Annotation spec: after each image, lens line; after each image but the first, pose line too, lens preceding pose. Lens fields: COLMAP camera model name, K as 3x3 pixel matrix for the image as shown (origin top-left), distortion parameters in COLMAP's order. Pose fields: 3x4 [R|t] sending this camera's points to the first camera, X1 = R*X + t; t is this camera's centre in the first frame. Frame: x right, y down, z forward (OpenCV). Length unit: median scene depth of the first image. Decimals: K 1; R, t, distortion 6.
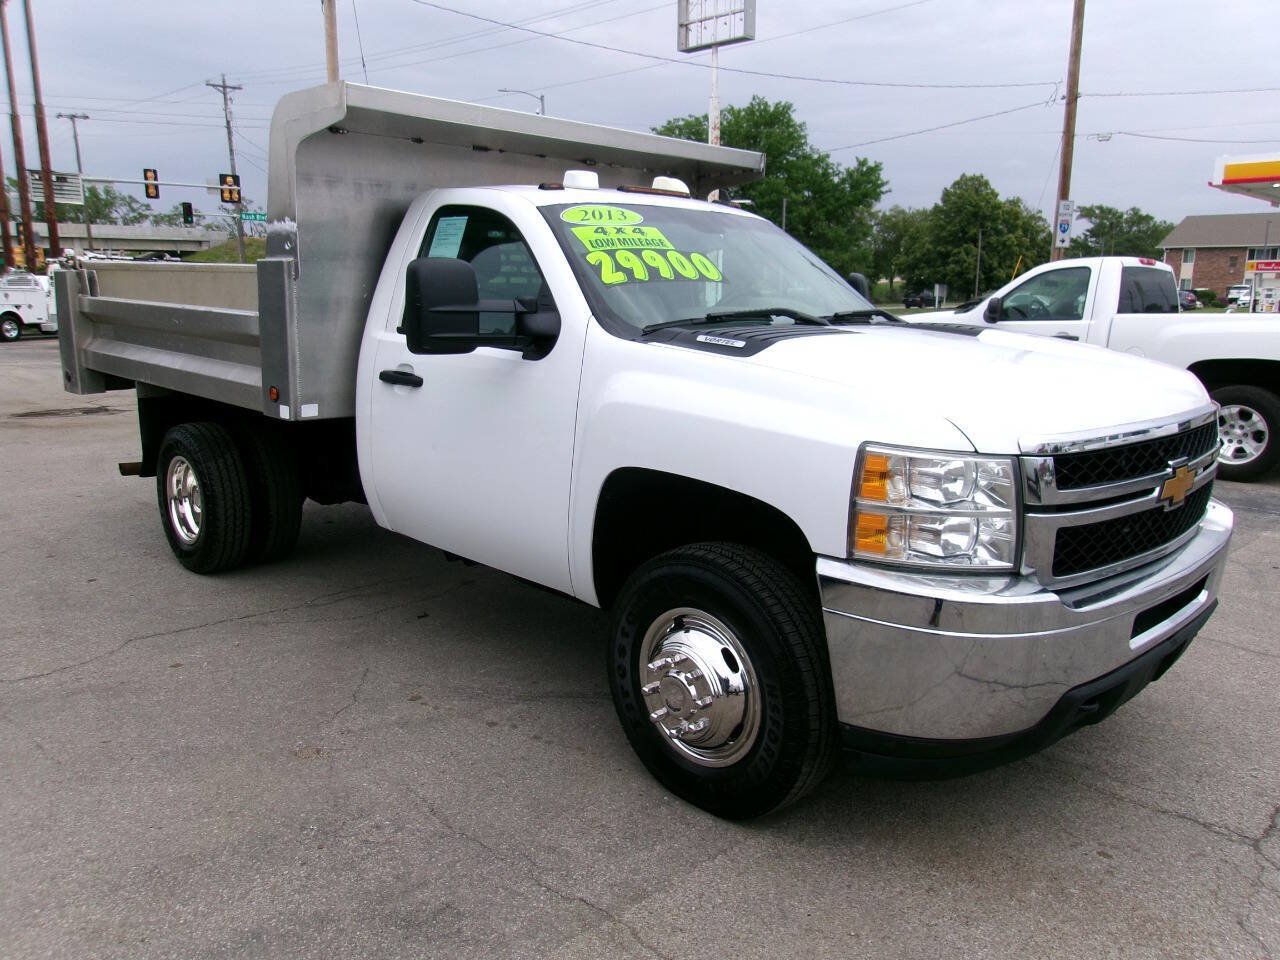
lens RADIAL K [[996.9, 0, 640.0], [0, 996.9, 480.0], [0, 0, 1]] dist [-0.032043, 0.064618]
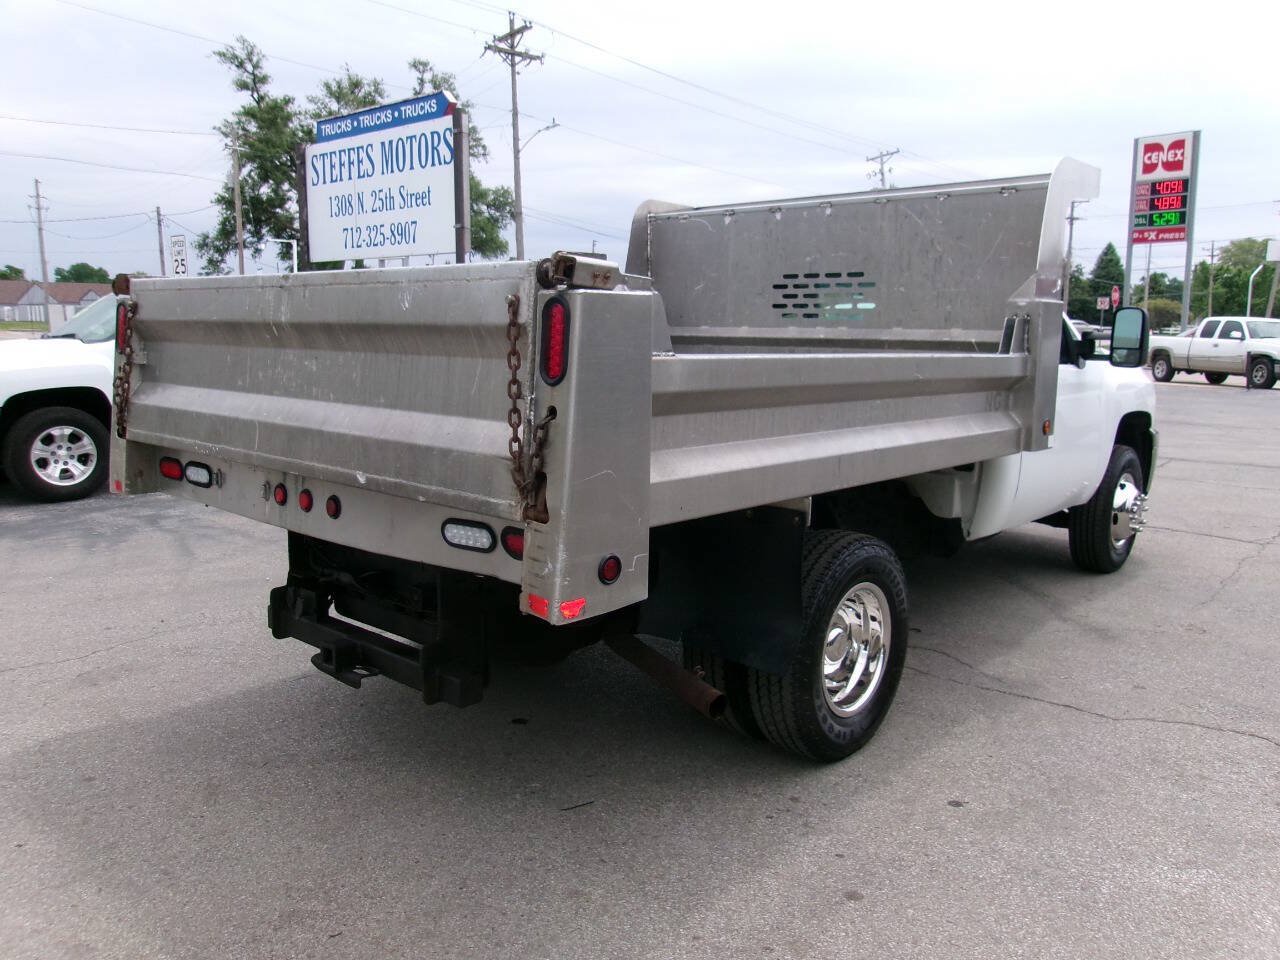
lens RADIAL K [[1000.0, 0, 640.5], [0, 1000.0, 476.1], [0, 0, 1]] dist [-0.039445, 0.071960]
pose [[-0.061739, -0.165750, 0.984233, -1.497261], [0.181954, 0.967721, 0.174383, -0.322316], [-0.981367, 0.189851, -0.029587, 1.574761]]
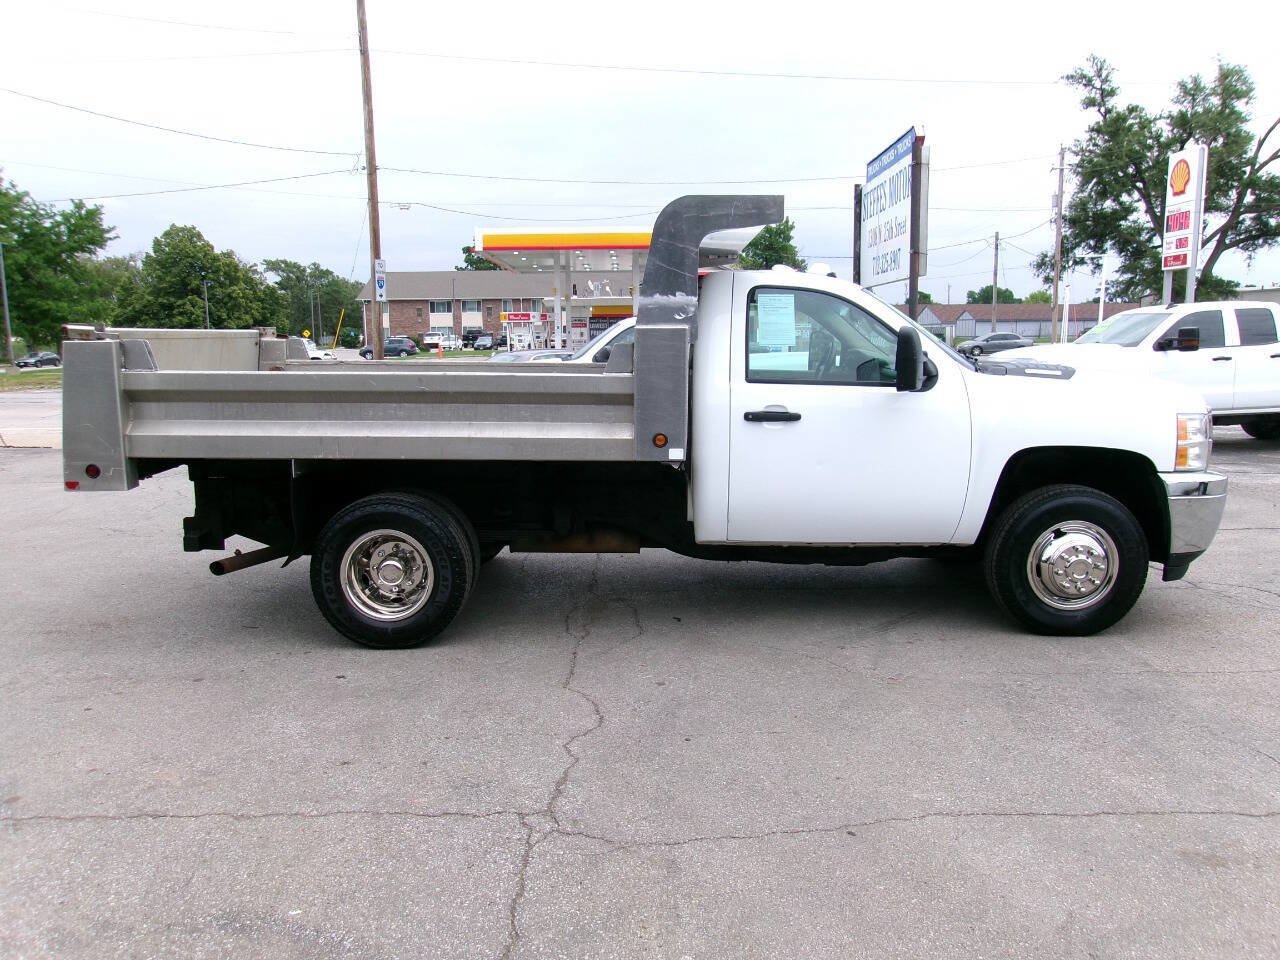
lens RADIAL K [[996.9, 0, 640.0], [0, 996.9, 480.0], [0, 0, 1]] dist [-0.032043, 0.064618]
pose [[0.709193, -0.118755, 0.694941, -1.301069], [0.152665, 0.988192, 0.013072, -0.063815], [-0.688287, 0.096823, 0.718948, 0.186034]]
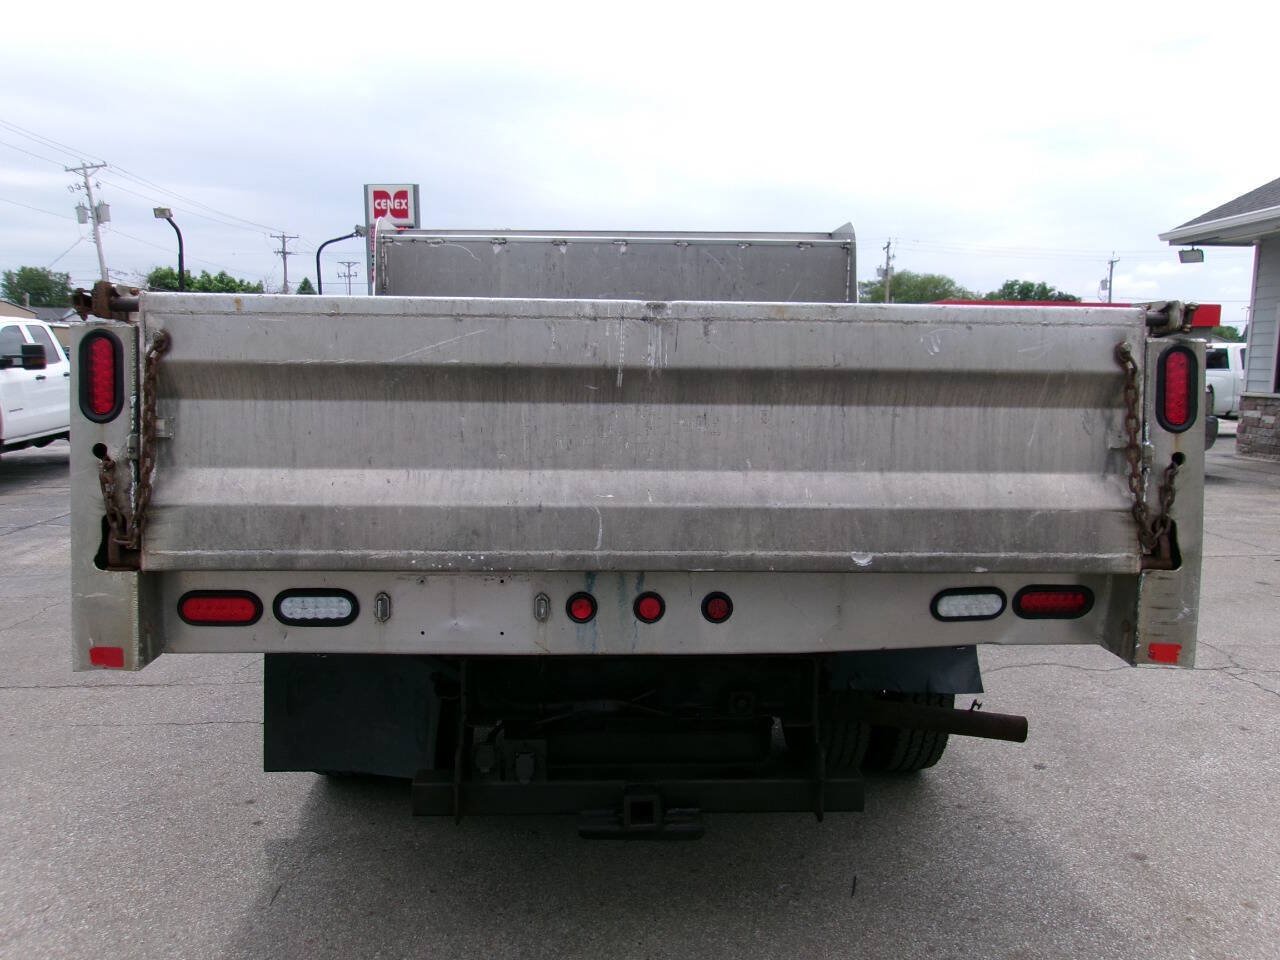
lens RADIAL K [[996.9, 0, 640.0], [0, 996.9, 480.0], [0, 0, 1]] dist [-0.032043, 0.064618]
pose [[-0.740659, -0.100475, 0.664326, -1.073325], [0.109578, 0.957453, 0.266976, -0.444142], [-0.662885, 0.270534, -0.698136, 2.218026]]
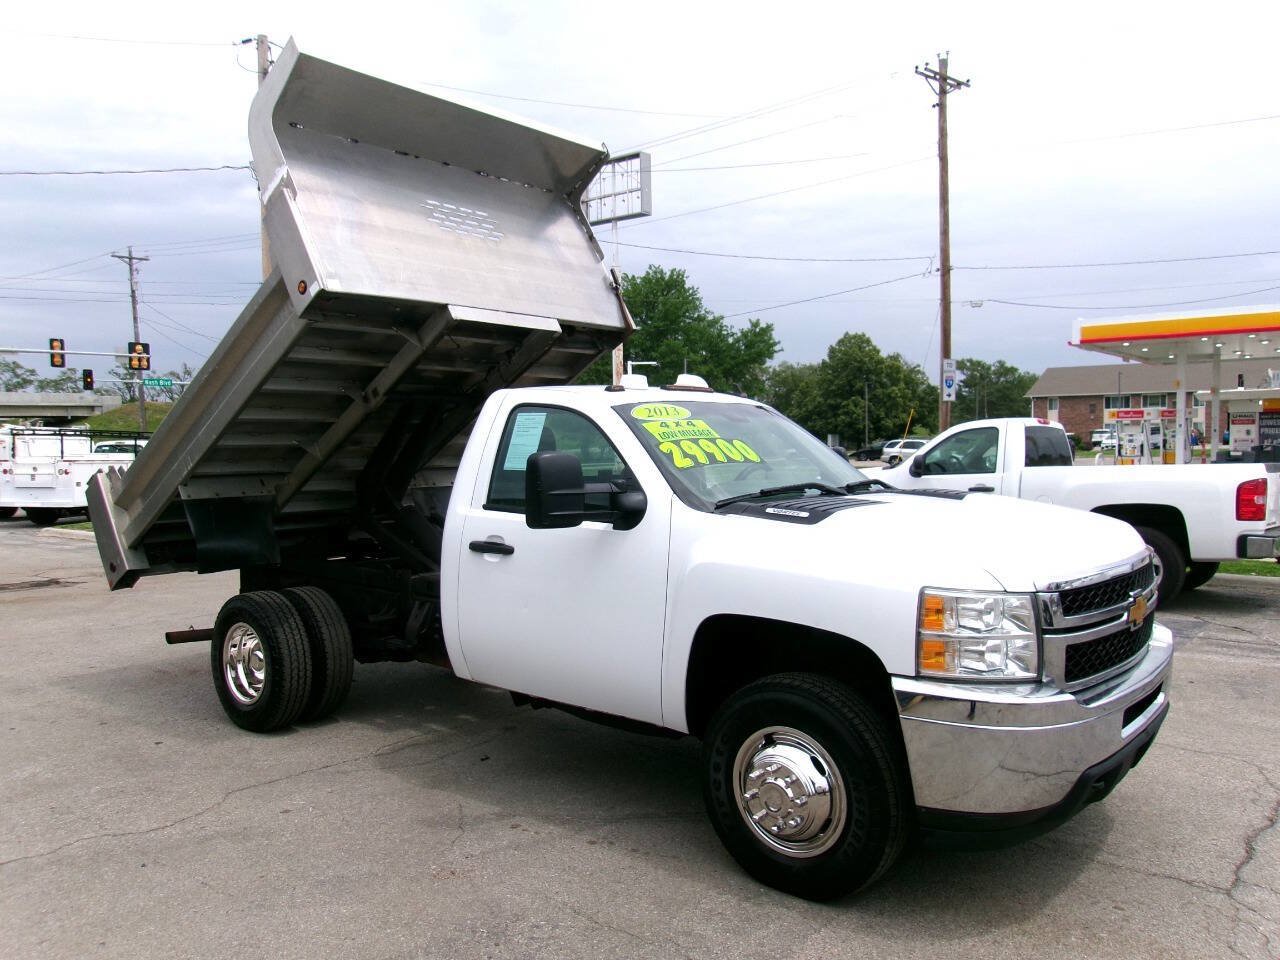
lens RADIAL K [[1000.0, 0, 640.5], [0, 1000.0, 476.1], [0, 0, 1]] dist [-0.039445, 0.071960]
pose [[0.994454, -0.024648, 0.102244, -0.185112], [0.040275, 0.987294, -0.153713, 0.003422], [-0.097156, 0.156979, 0.982812, -0.199432]]
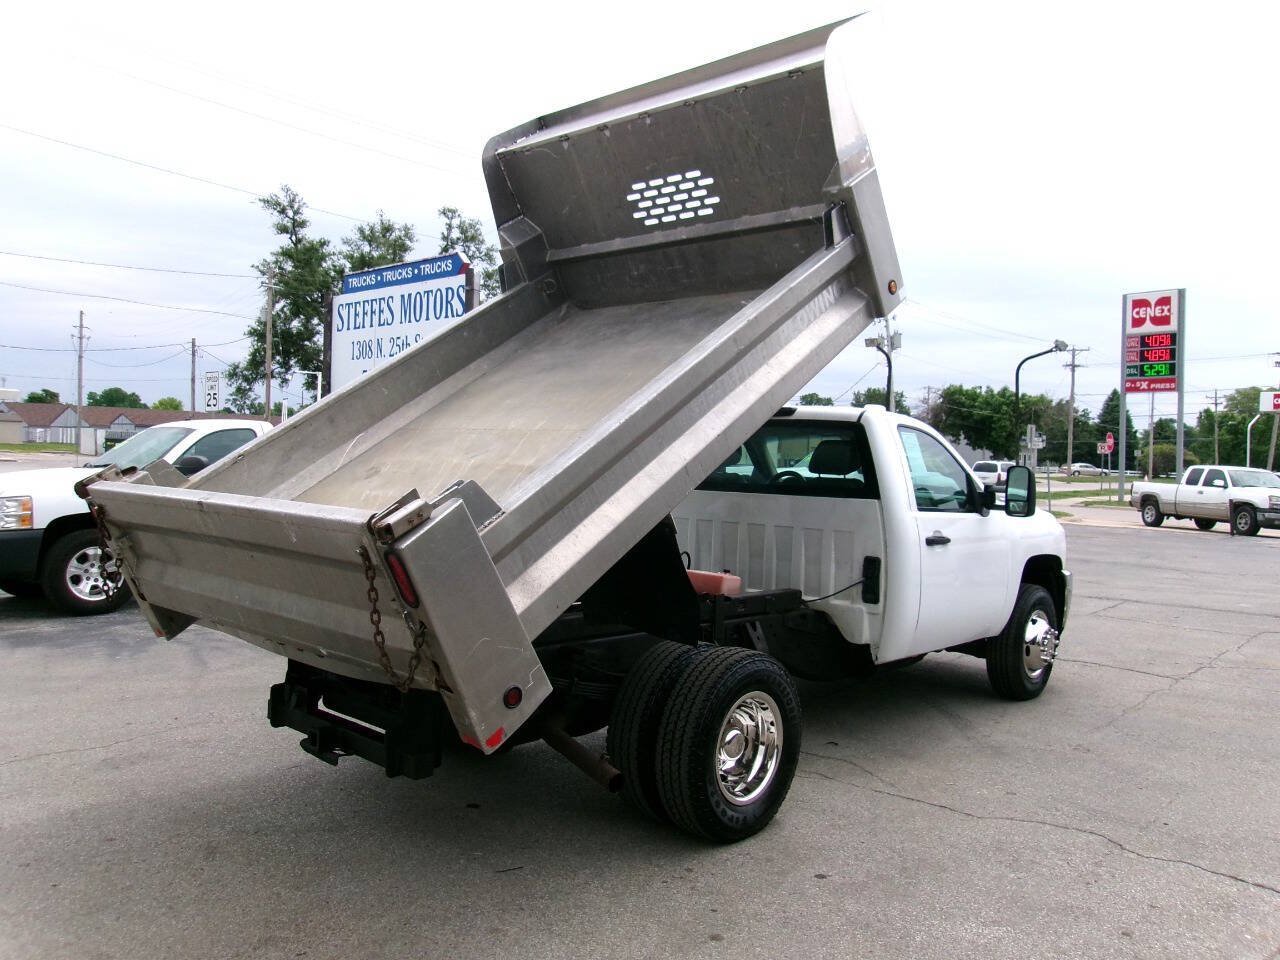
lens RADIAL K [[1000.0, 0, 640.5], [0, 1000.0, 476.1], [0, 0, 1]] dist [-0.039445, 0.071960]
pose [[-0.045430, -0.035335, 0.998342, -1.722621], [0.161669, 0.985940, 0.042252, -0.335459], [-0.985799, 0.163321, -0.039079, 1.496561]]
